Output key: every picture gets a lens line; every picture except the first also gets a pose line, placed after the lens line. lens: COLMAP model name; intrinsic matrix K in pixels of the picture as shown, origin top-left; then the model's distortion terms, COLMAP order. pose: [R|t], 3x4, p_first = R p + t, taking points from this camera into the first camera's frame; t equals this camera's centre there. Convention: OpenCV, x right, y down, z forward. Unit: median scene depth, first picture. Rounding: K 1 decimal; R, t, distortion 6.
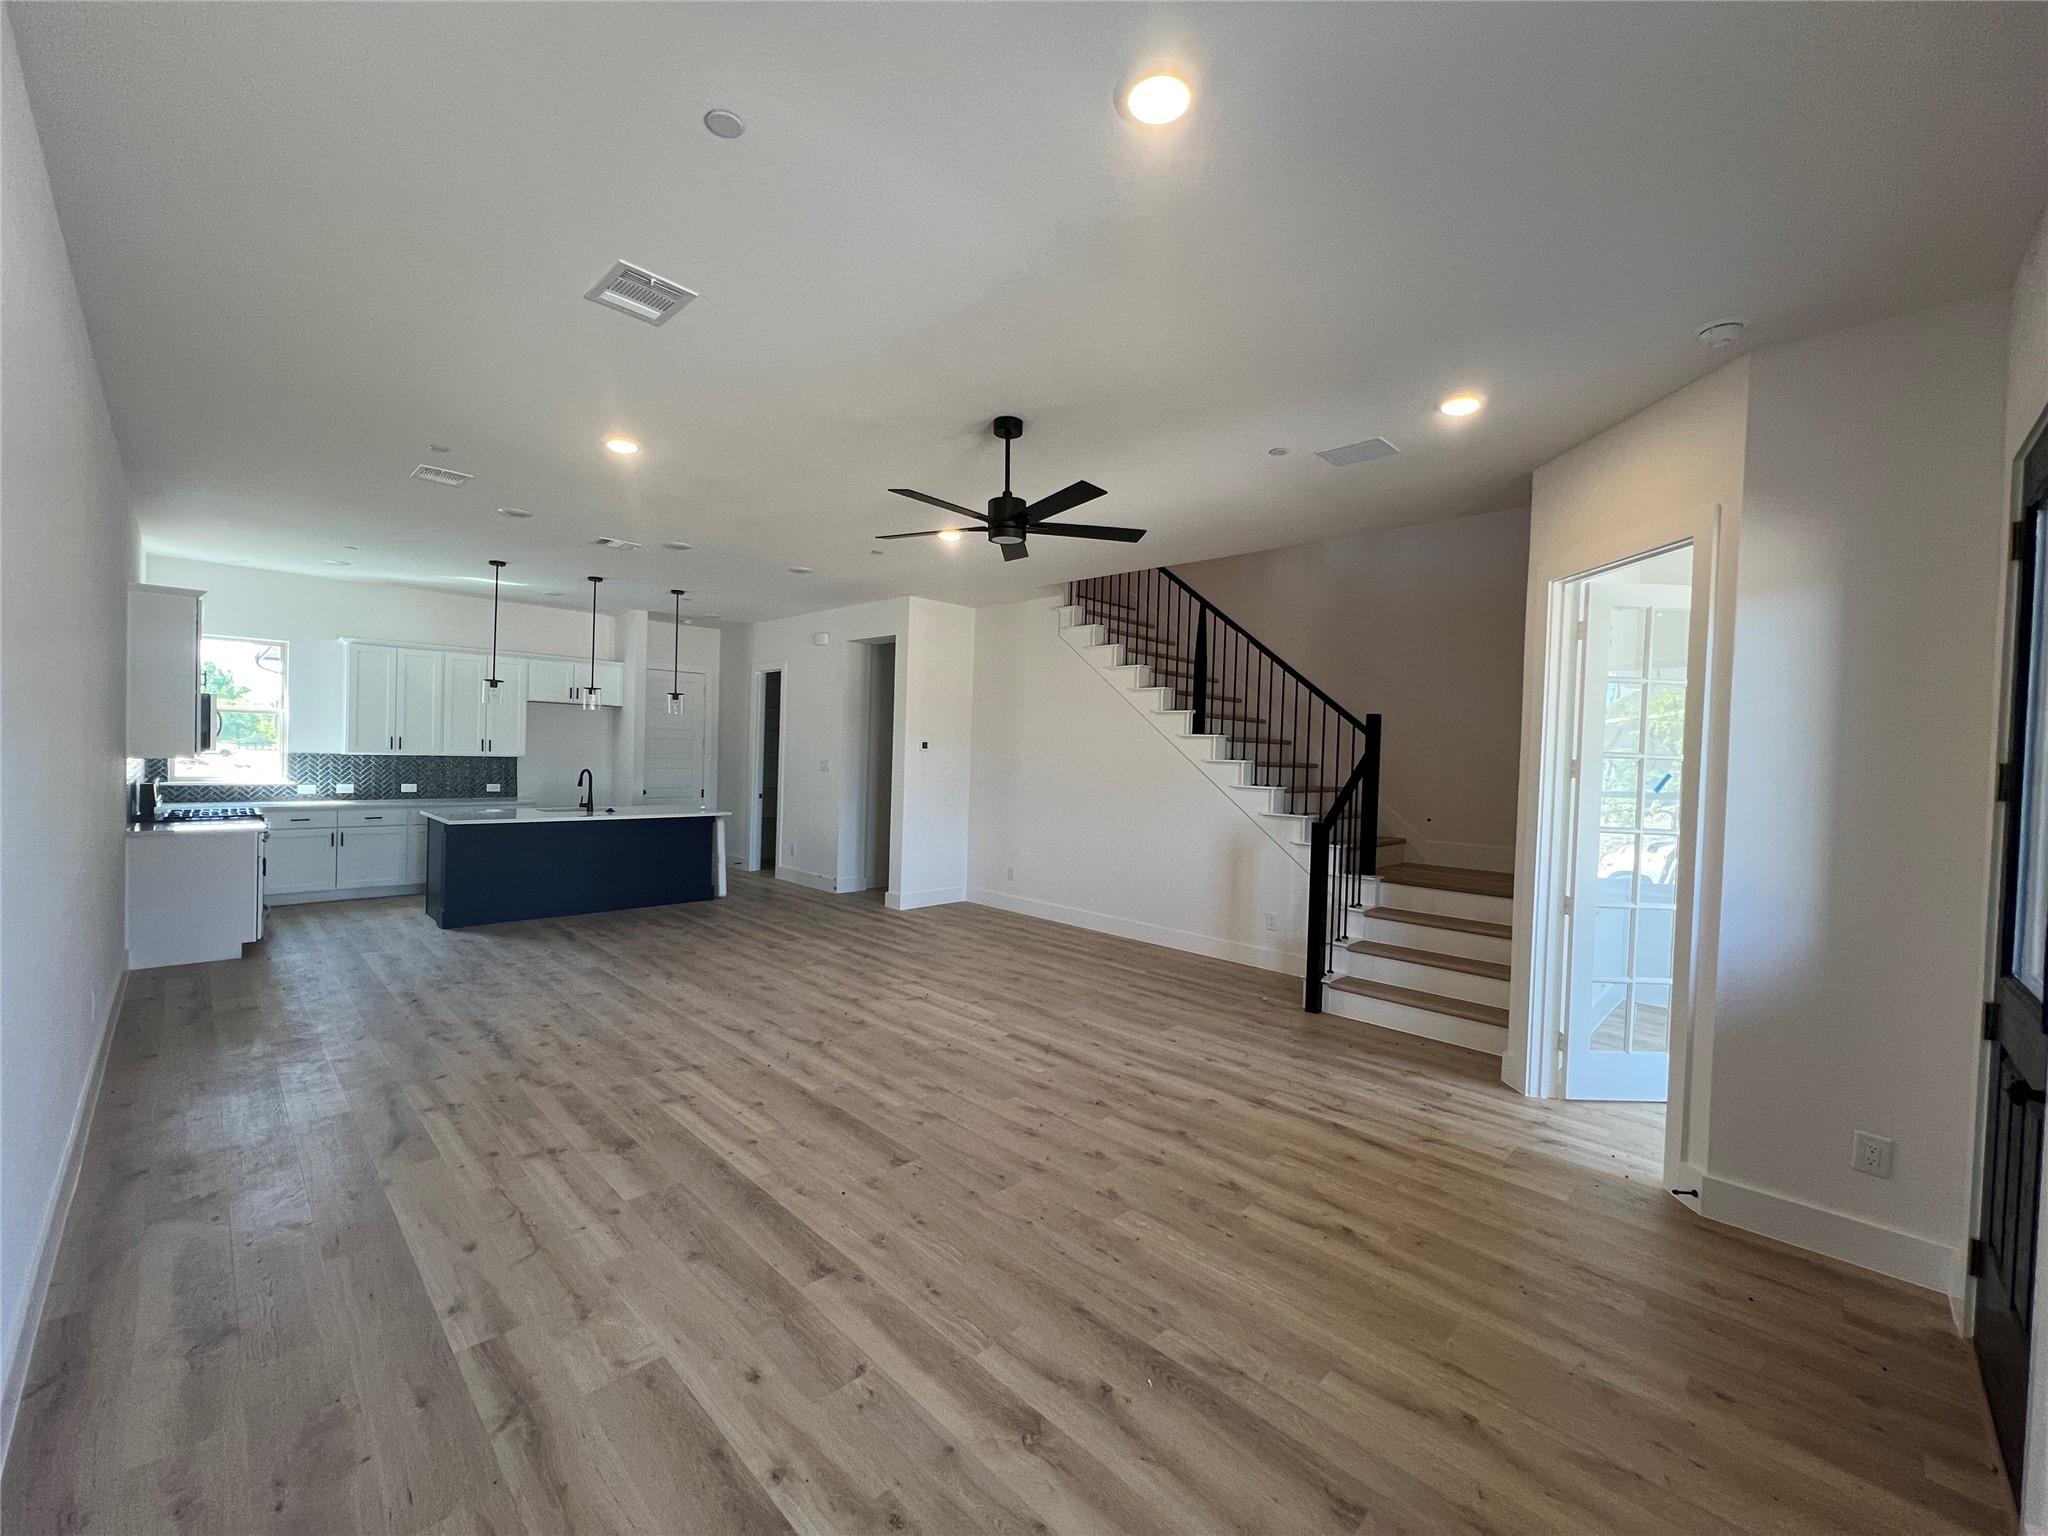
lens RADIAL K [[825.8, 0, 1025.2], [0, 825.8, 771.6], [0, 0, 1]] dist [-0.009351, 0.001529]
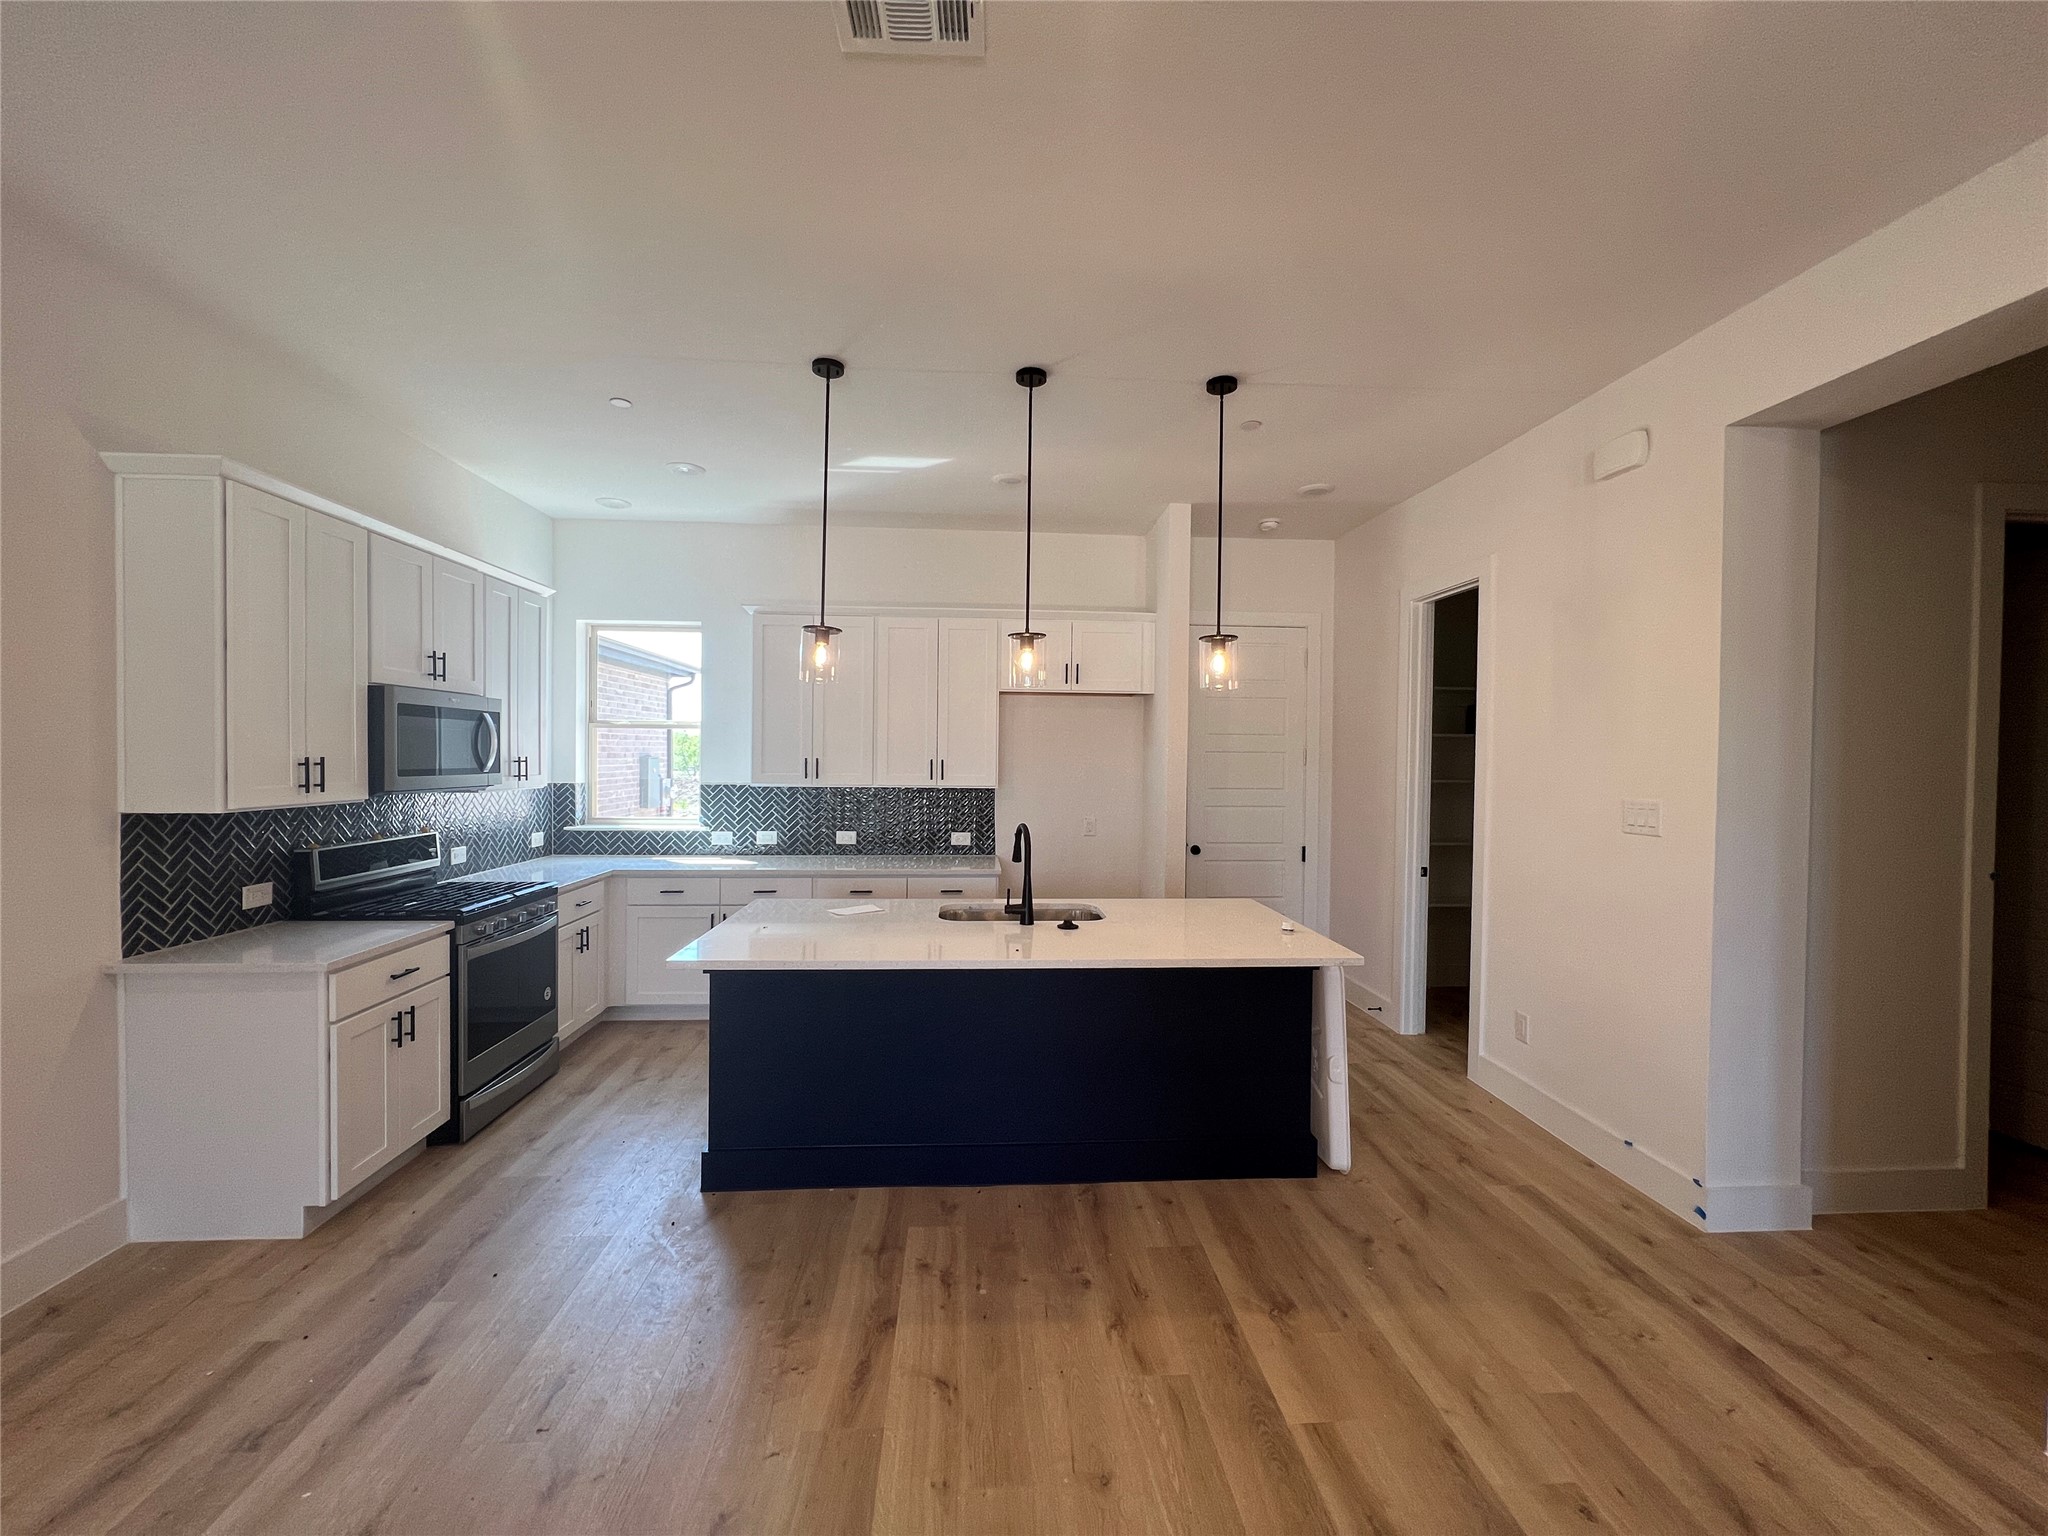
lens RADIAL K [[817.9, 0, 1027.6], [0, 817.9, 763.4], [0, 0, 1]] dist [0.001052, -0.000074]
pose [[0.751166, -0.014675, -0.659950, -0.224015], [-0.002201, 0.999692, -0.024735, -0.022659], [0.660109, 0.020033, 0.750903, 0.618629]]
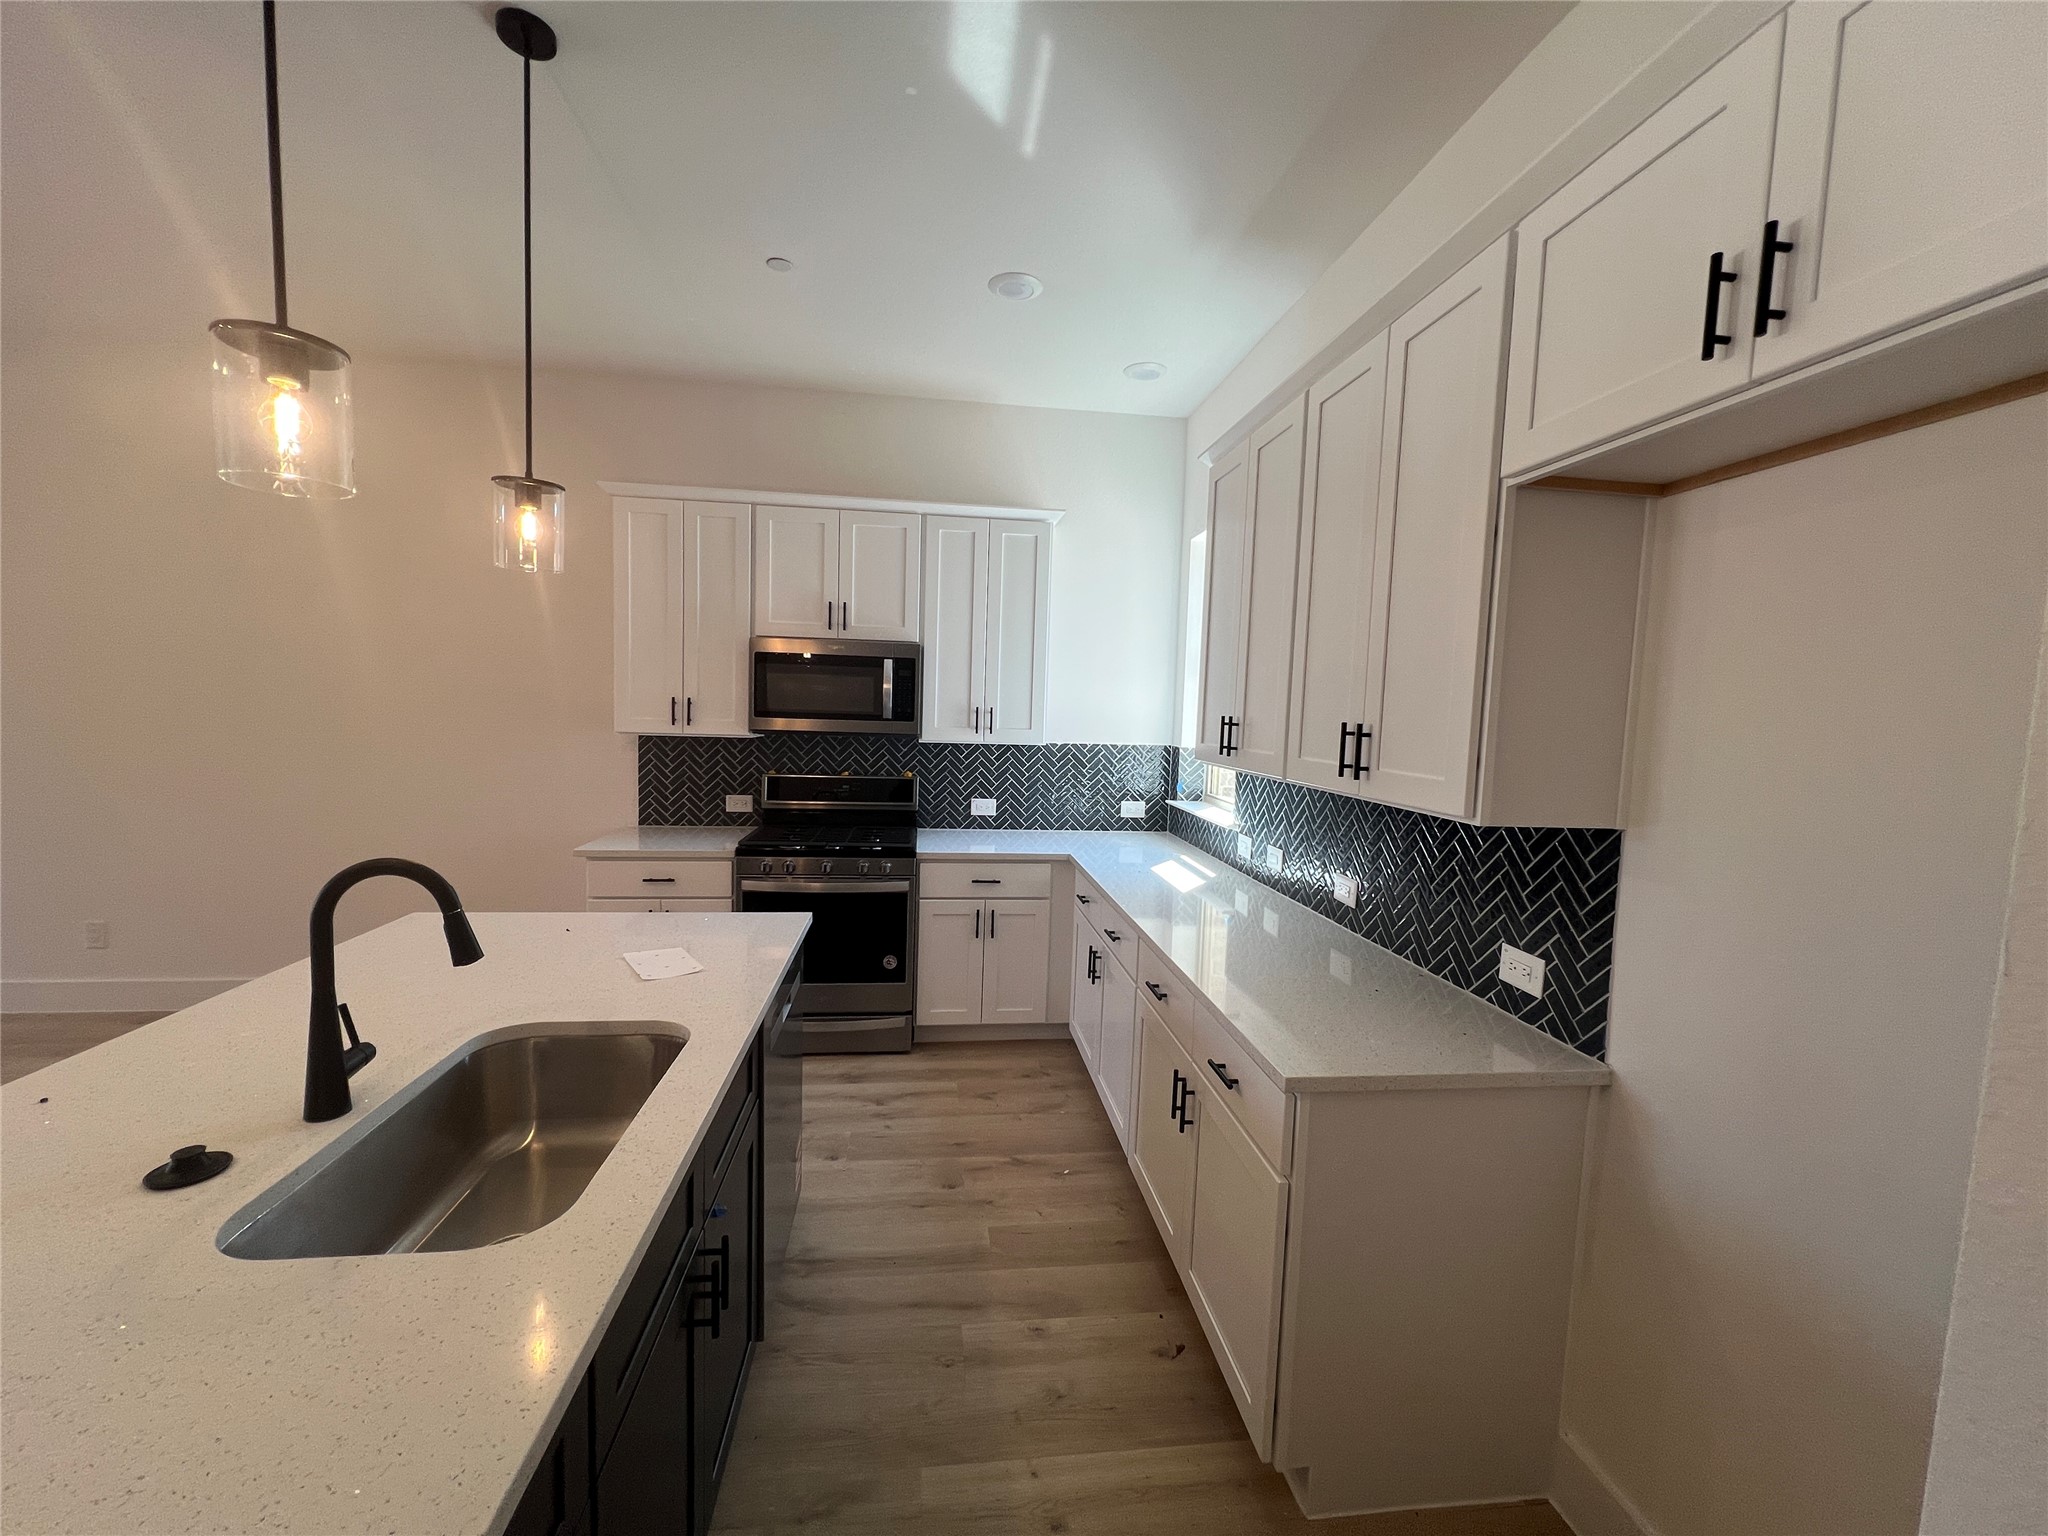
lens RADIAL K [[825.8, 0, 1017.1], [0, 825.8, 769.1], [0, 0, 1]] dist [-0.009351, 0.001529]
pose [[-0.623679, 0.014051, -0.781554, -0.443202], [-0.065159, 0.995424, 0.069893, -0.037693], [0.778960, 0.094517, -0.619909, 1.097994]]
